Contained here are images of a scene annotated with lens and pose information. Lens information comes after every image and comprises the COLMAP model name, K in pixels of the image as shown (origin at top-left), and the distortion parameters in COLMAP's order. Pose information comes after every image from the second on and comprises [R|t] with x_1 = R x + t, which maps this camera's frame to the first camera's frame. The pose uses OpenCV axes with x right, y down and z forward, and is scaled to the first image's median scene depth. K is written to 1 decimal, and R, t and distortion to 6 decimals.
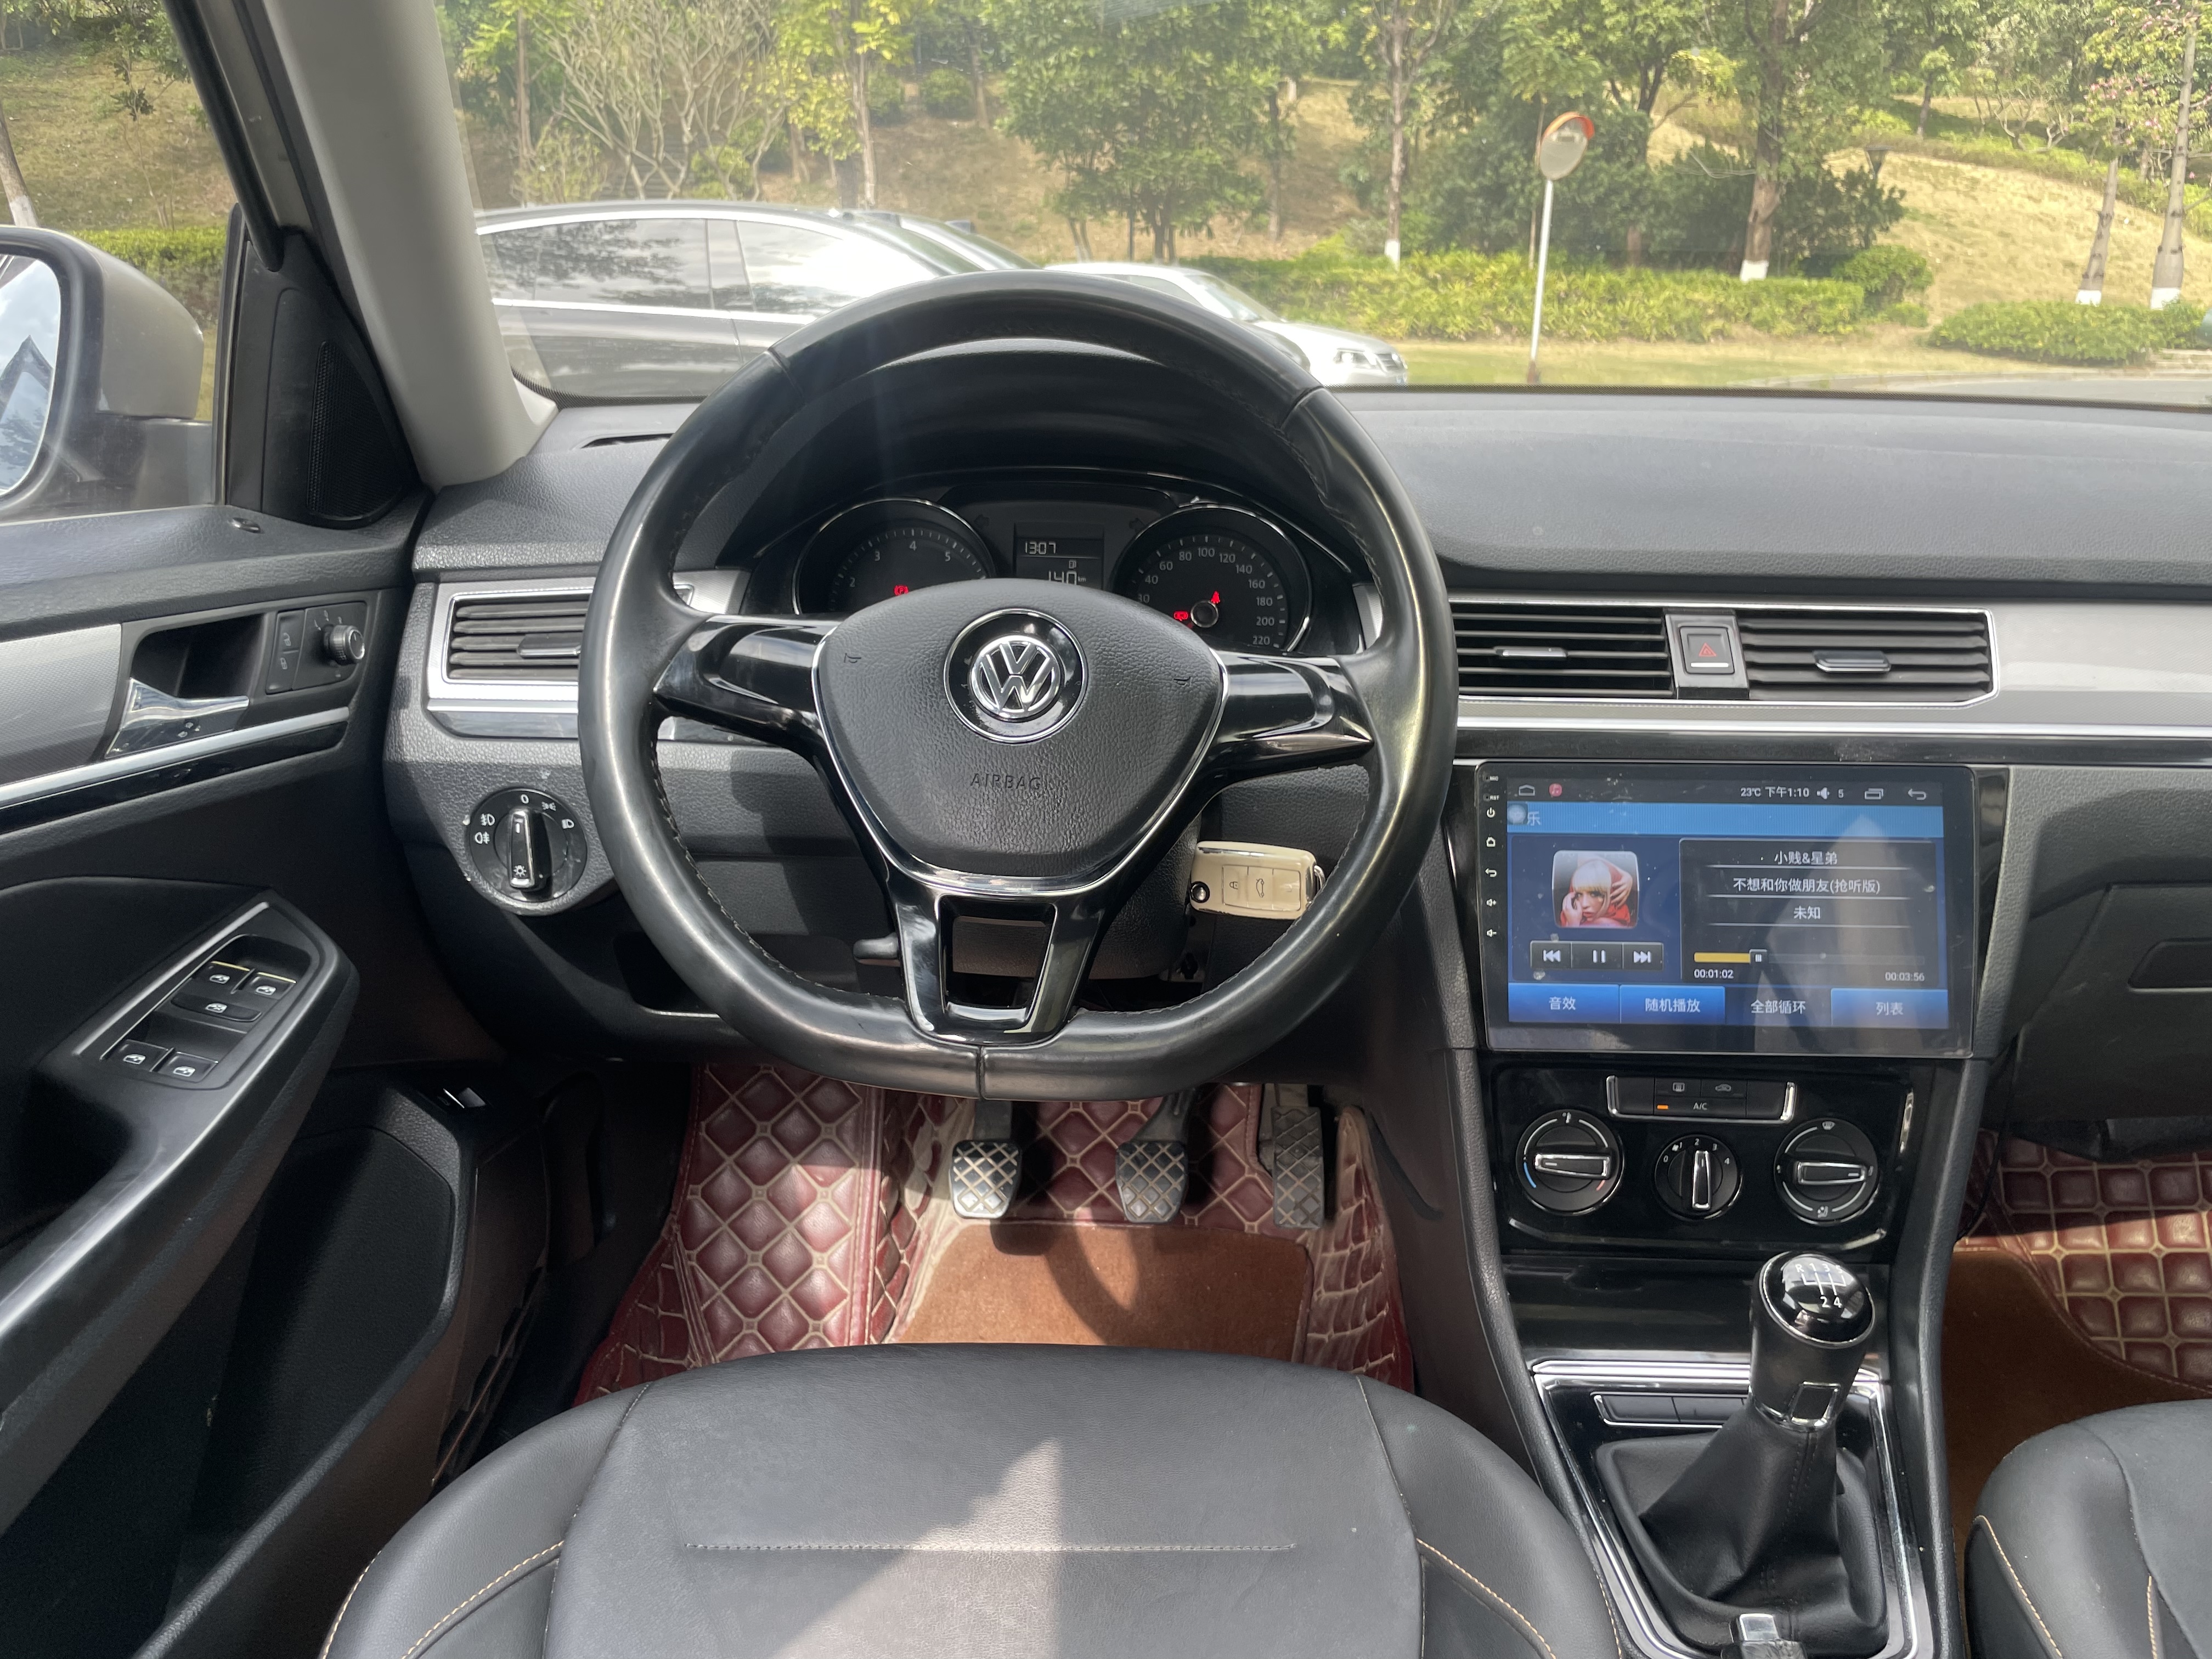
lens RADIAL K [[1708.8, 0, 1134.4], [0, 1708.8, 823.5], [0, 0, 1]] dist [0.064039, -0.093647]
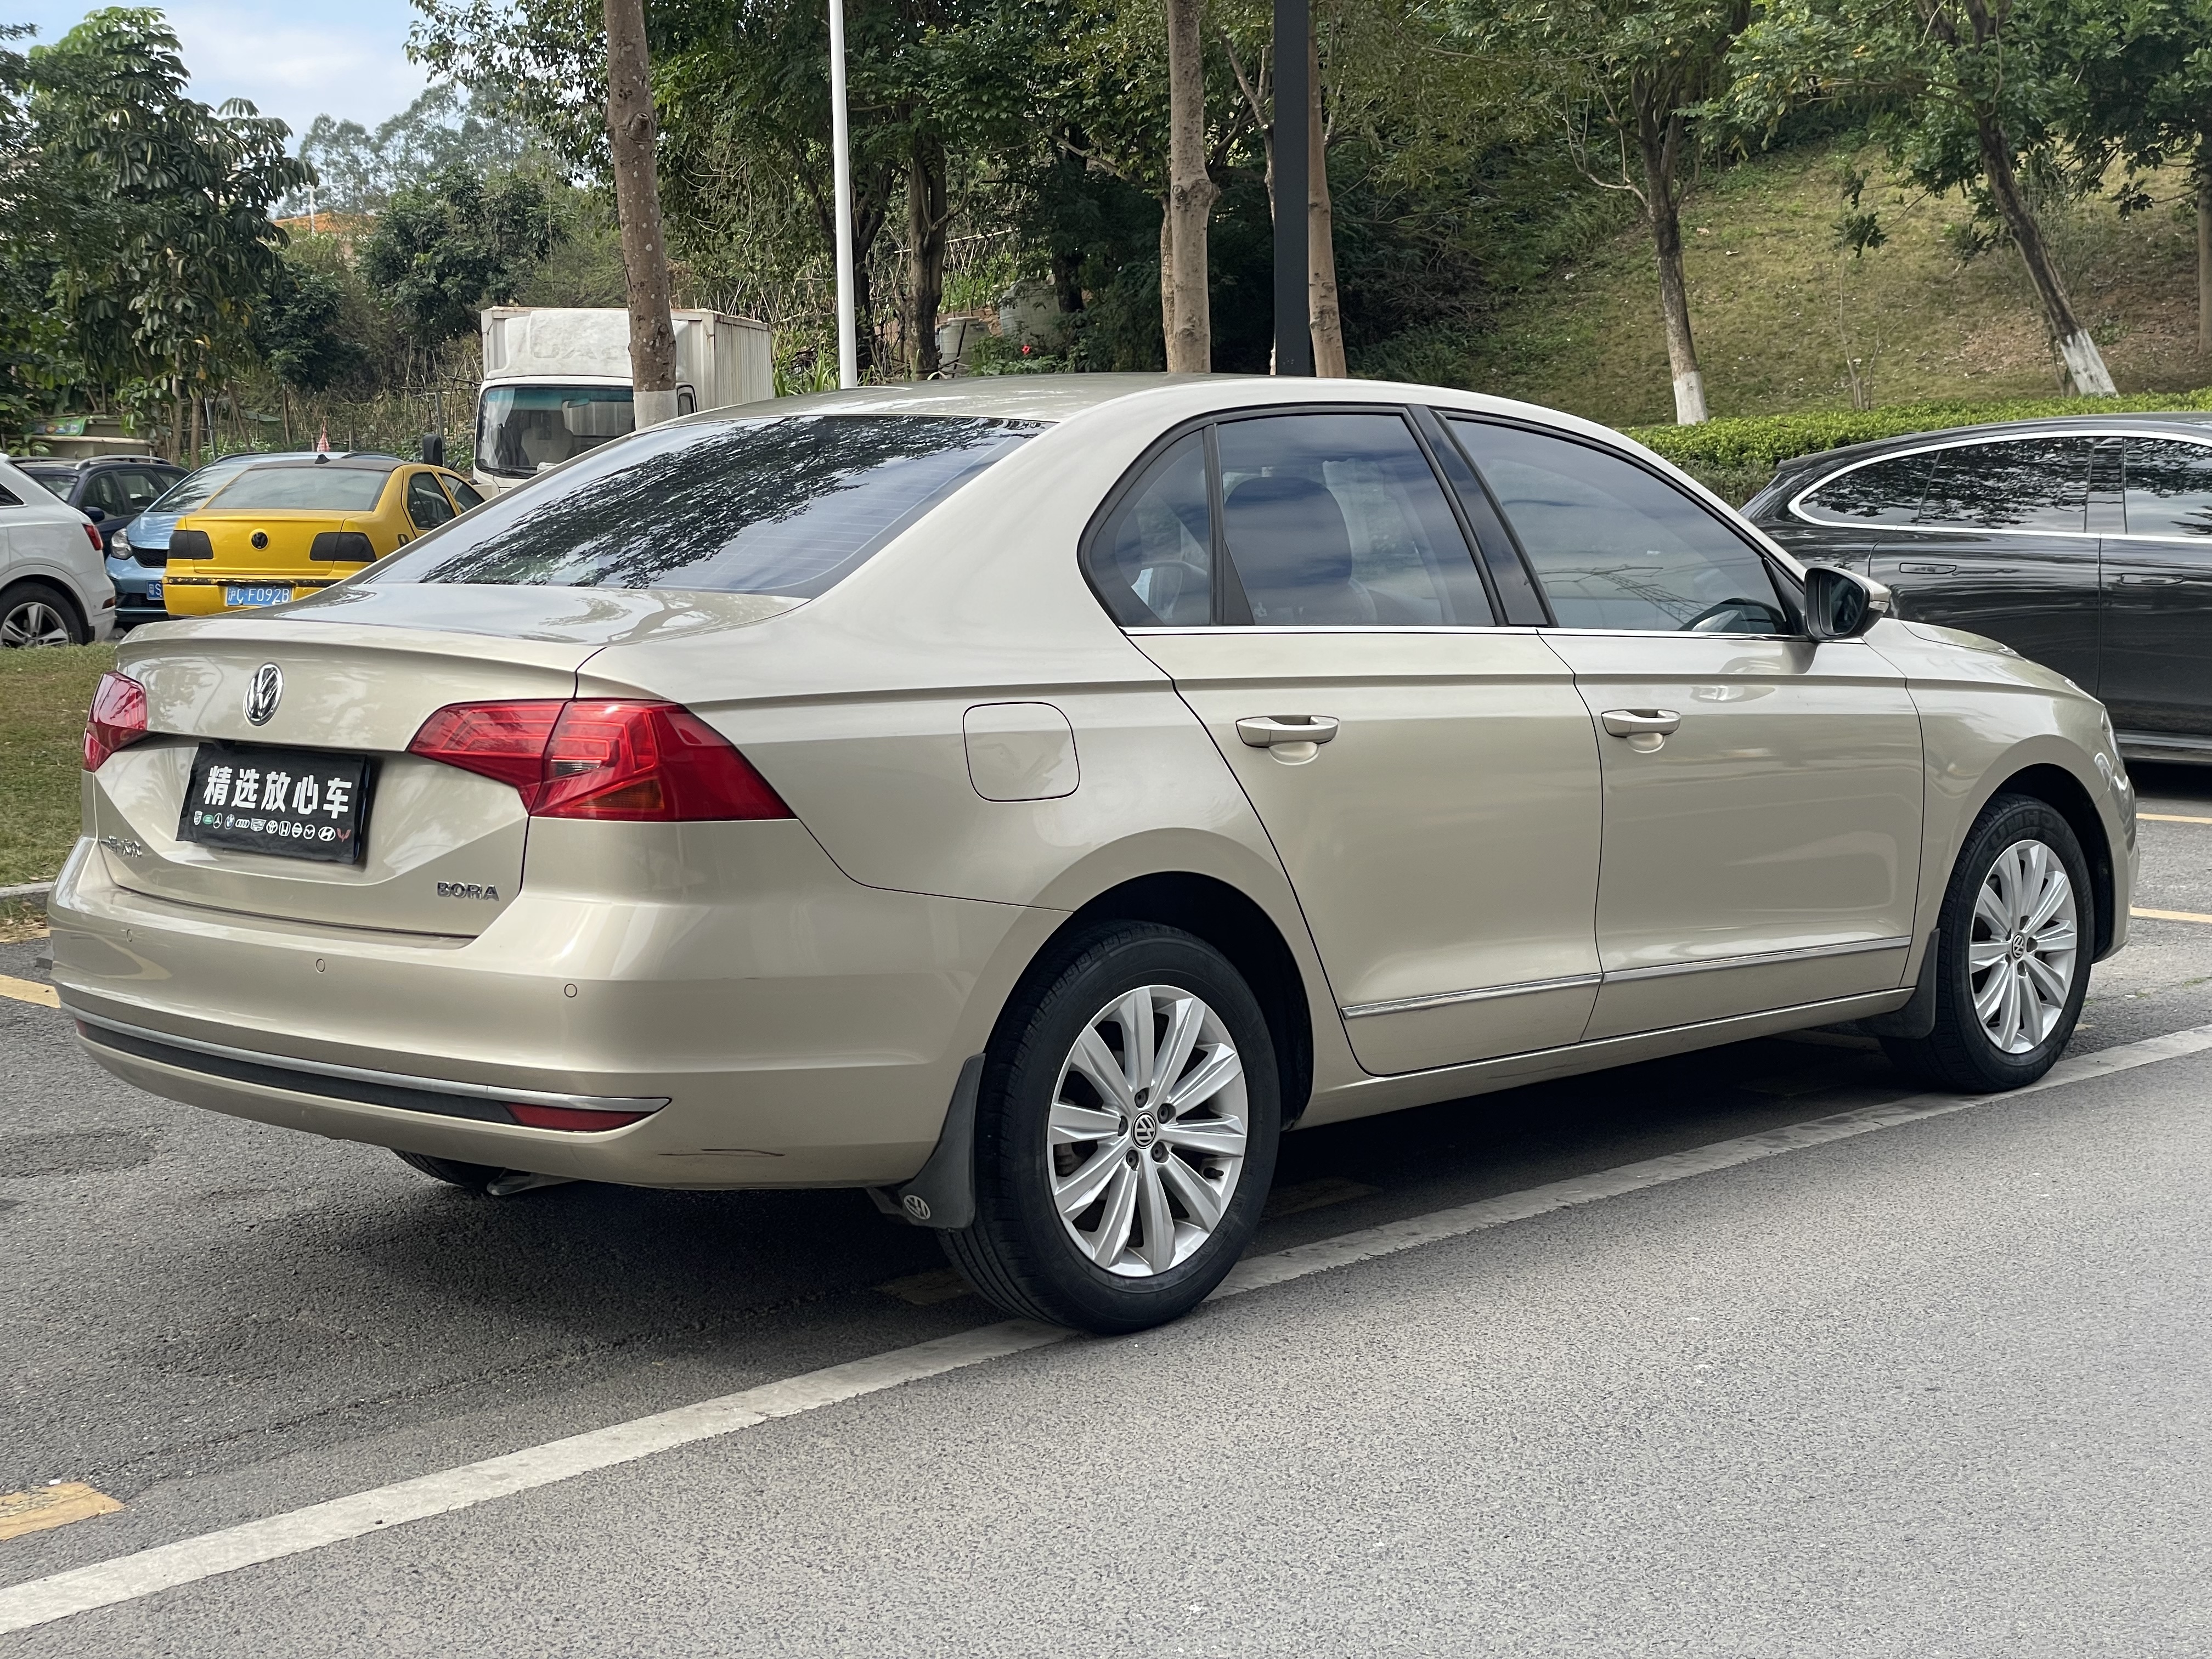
lens RADIAL K [[3295.7, 0, 1106.0], [0, 3295.7, 829.5], [0, 0, 1]] dist [0.125601, -0.178129]
pose [[0.727656, 0.047859, -0.684271, 0.148973], [-0.175639, 0.977306, -0.118421, 0.038907], [0.663075, 0.206354, 0.719548, -0.144918]]
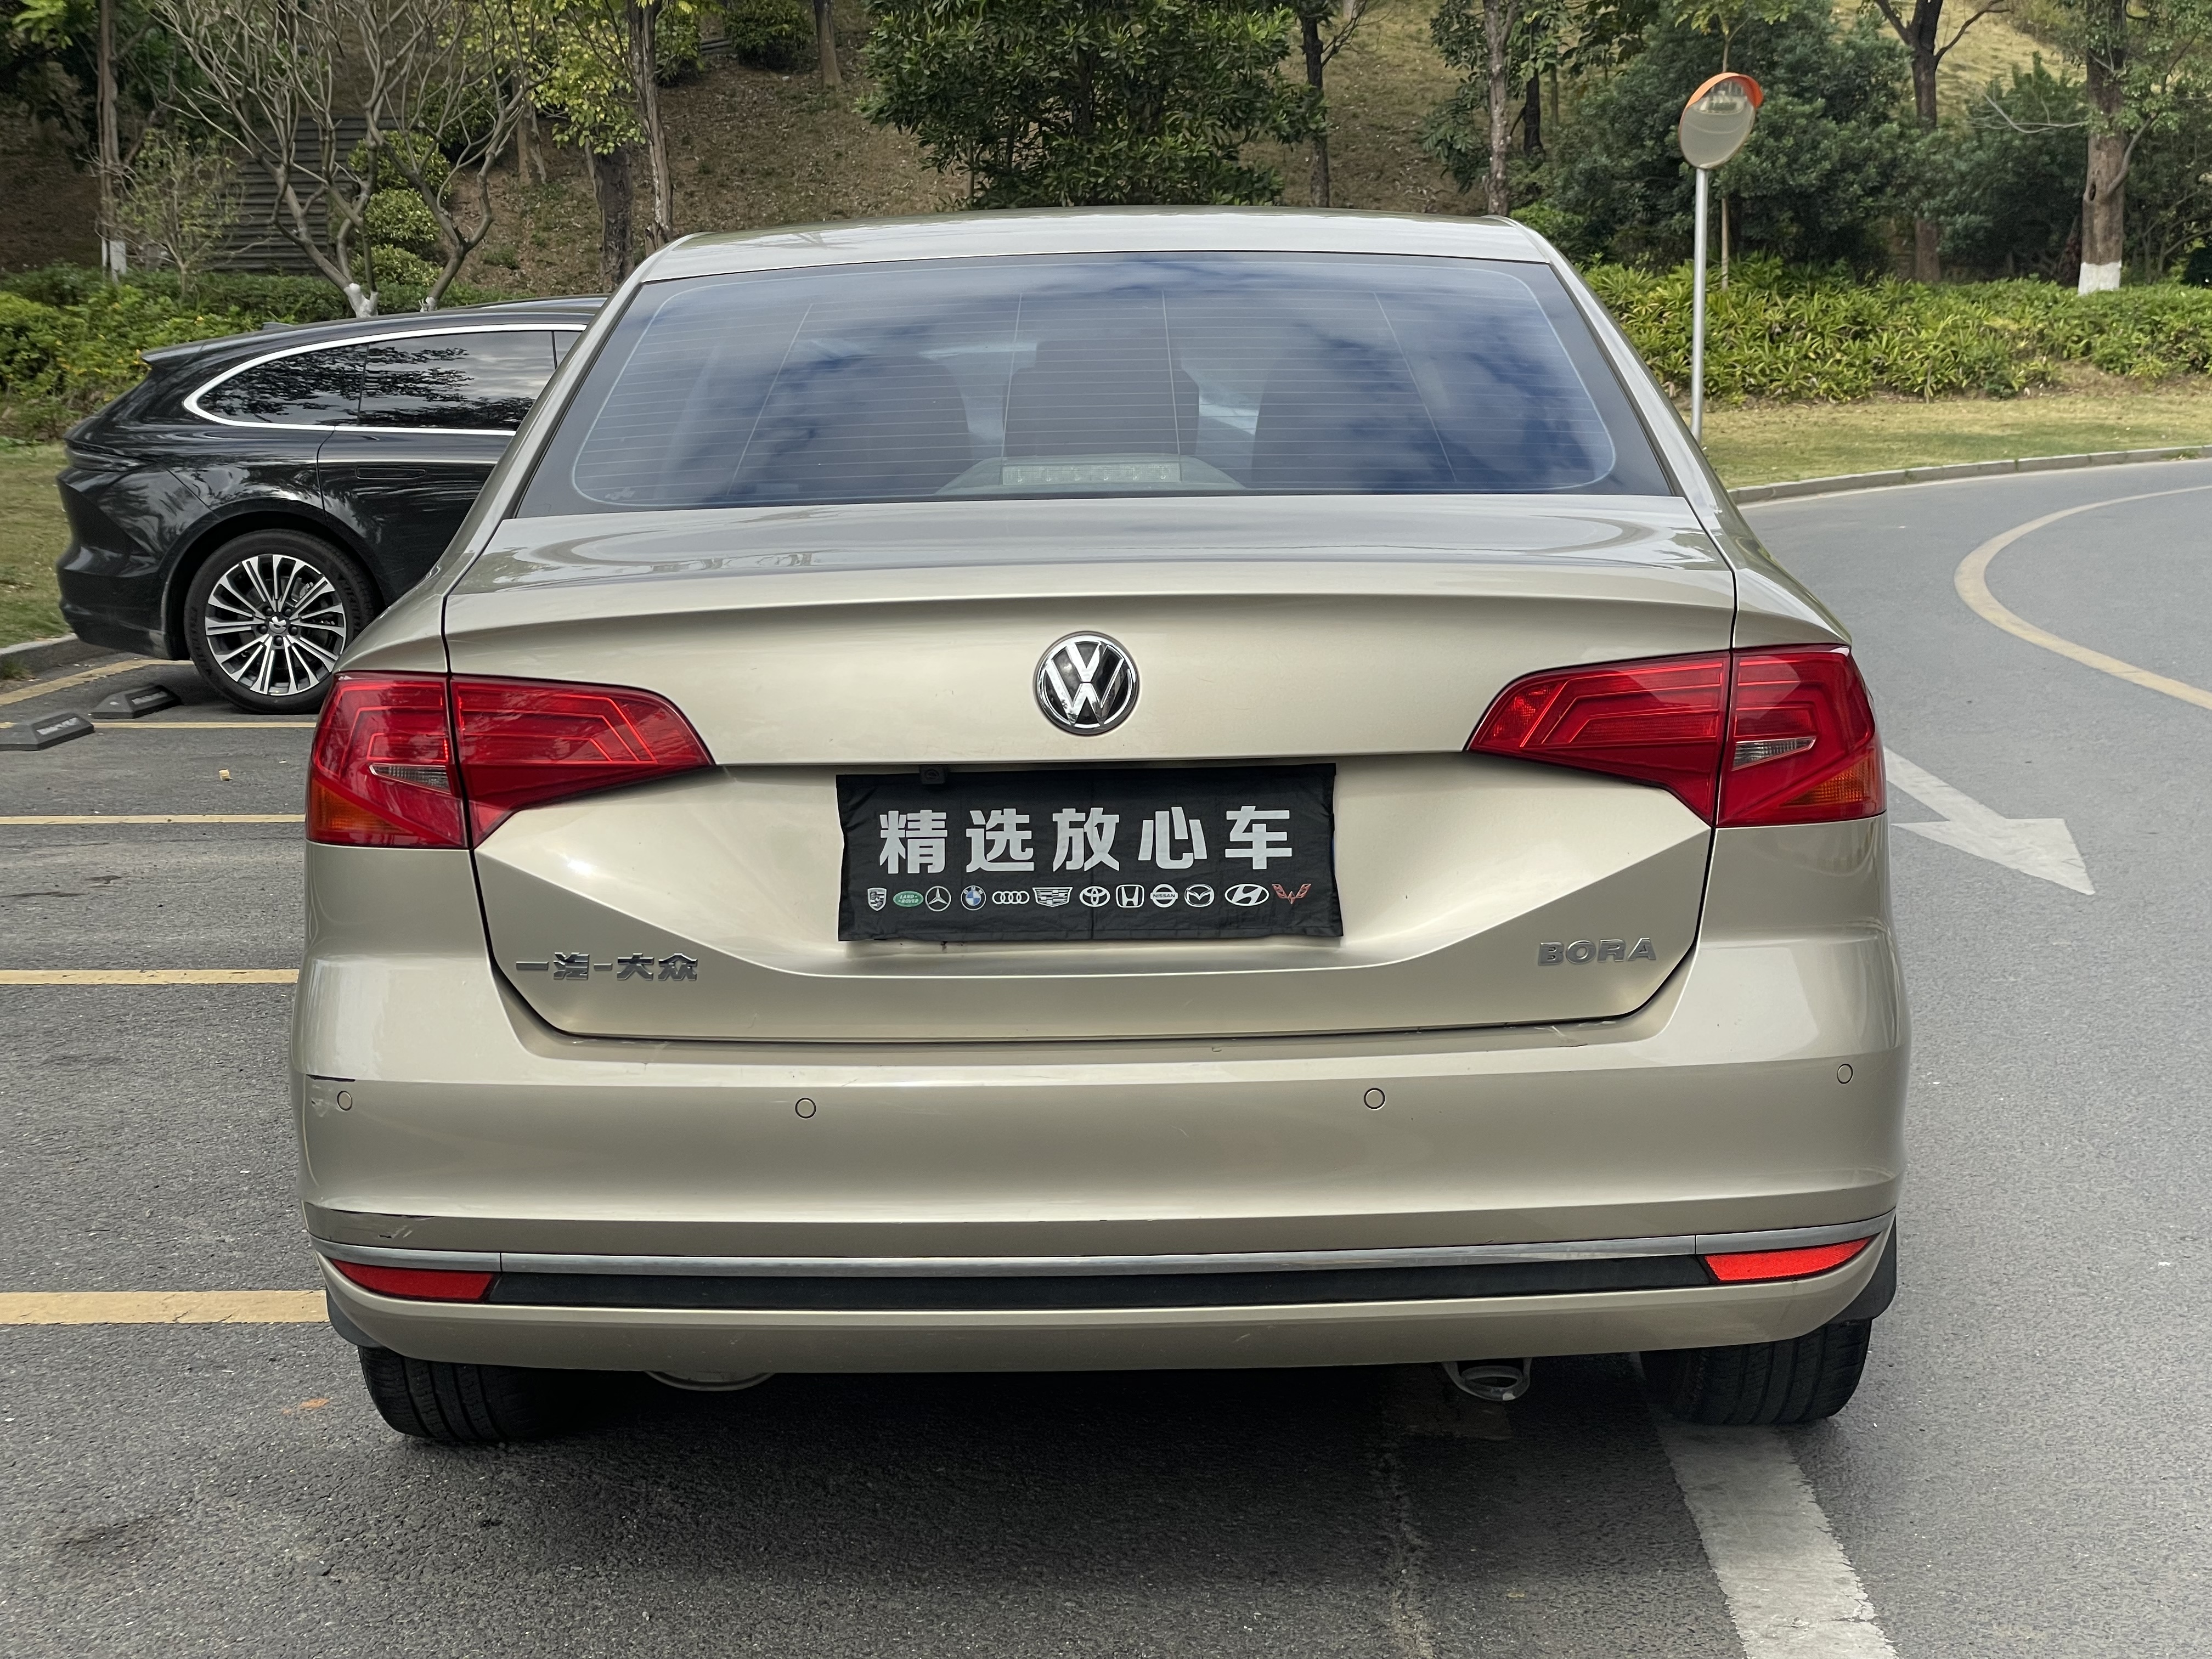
lens RADIAL K [[3295.7, 0, 1106.0], [0, 3295.7, 829.5], [0, 0, 1]] dist [0.125601, -0.178129]
pose [[0.999425, -0.032898, -0.008191, 0.011738], [0.031323, 0.988465, -0.148178, 0.039588], [0.012971, 0.147836, 0.988927, -0.154605]]
